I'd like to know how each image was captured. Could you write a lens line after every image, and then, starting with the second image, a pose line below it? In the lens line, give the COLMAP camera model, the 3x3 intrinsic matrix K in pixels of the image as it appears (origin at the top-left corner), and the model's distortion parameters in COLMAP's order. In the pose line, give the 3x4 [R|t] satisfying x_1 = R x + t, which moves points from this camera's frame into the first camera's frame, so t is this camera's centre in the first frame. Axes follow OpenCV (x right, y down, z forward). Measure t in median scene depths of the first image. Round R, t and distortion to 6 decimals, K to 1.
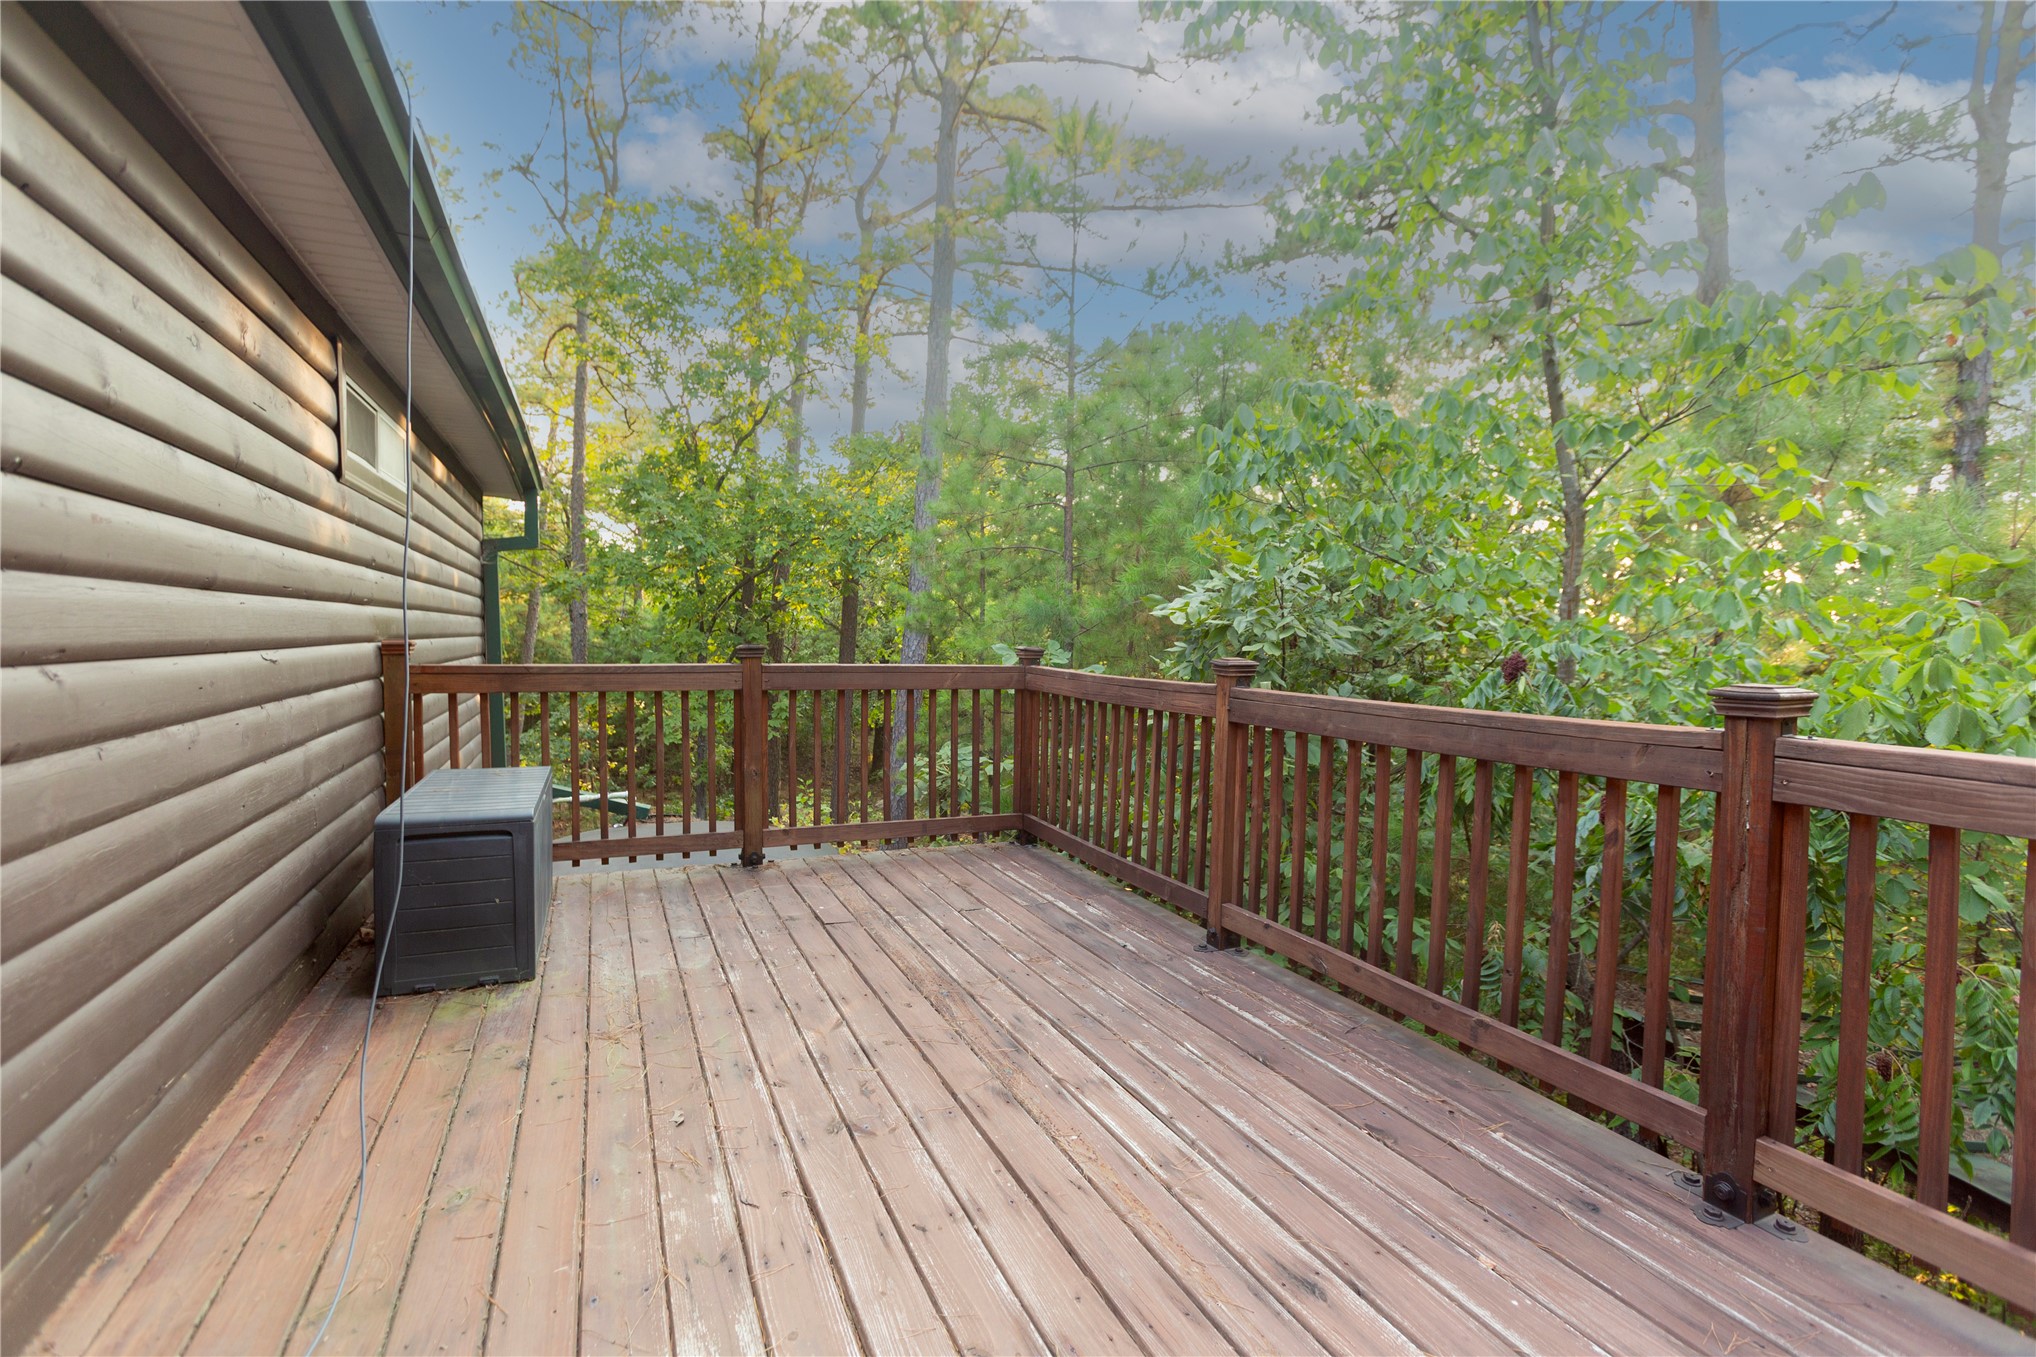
lens RADIAL K [[911.0, 0, 1018.5], [0, 911.0, 672.0], [0, 0, 1]] dist [-0.022288, 0.014906]
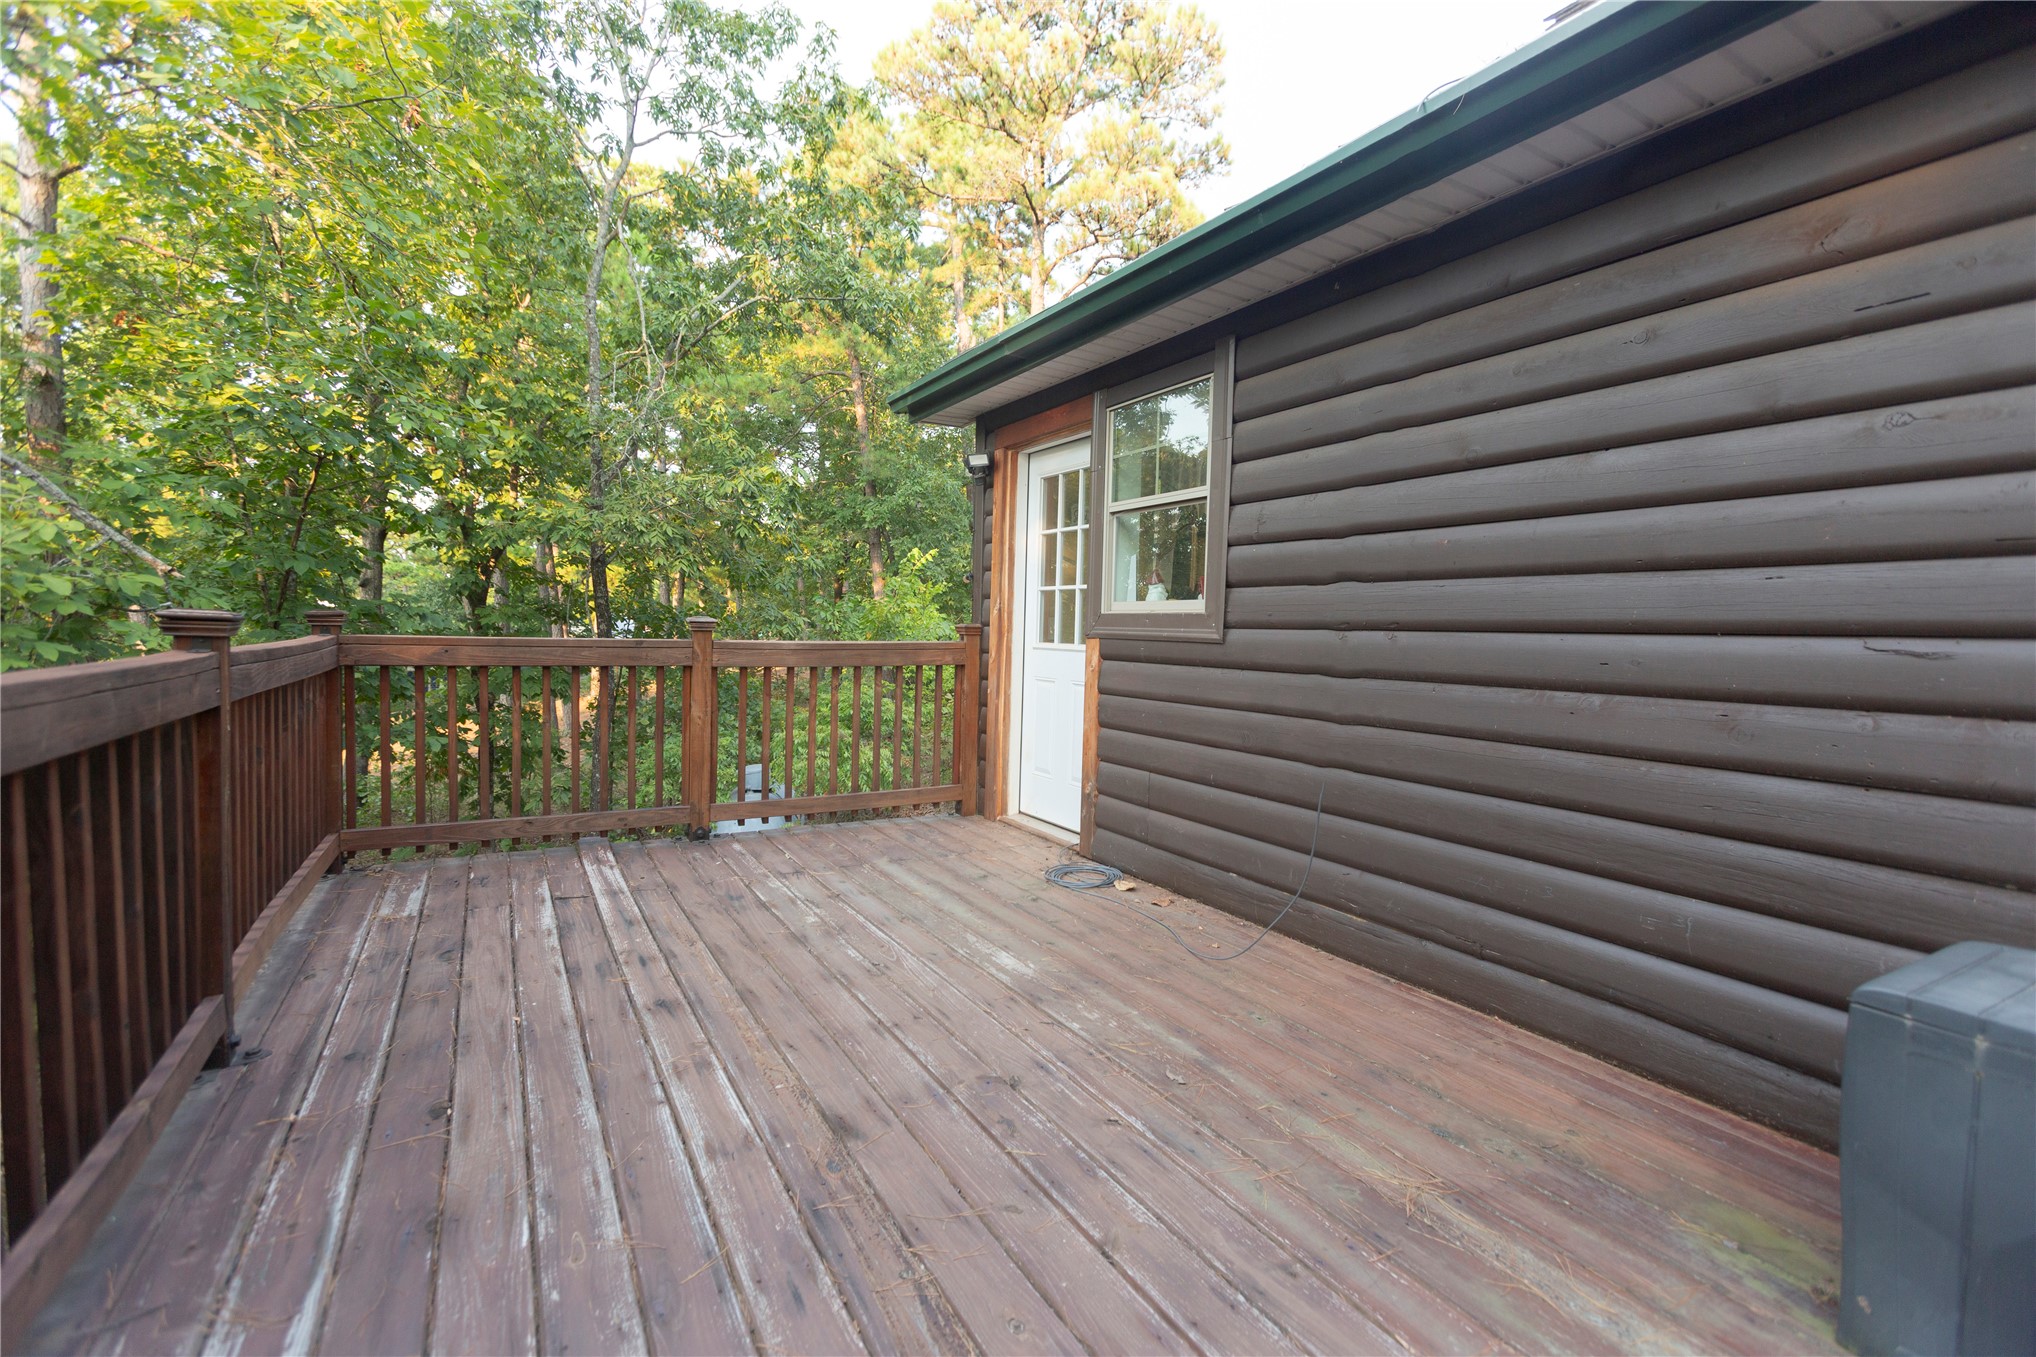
lens RADIAL K [[911.0, 0, 1018.5], [0, 911.0, 672.0], [0, 0, 1]] dist [-0.022288, 0.014906]
pose [[-0.993567, -0.031533, -0.108766, -0.083764], [-0.040943, 0.995505, 0.085399, -0.041997], [0.105584, 0.089303, -0.990392, 2.132247]]
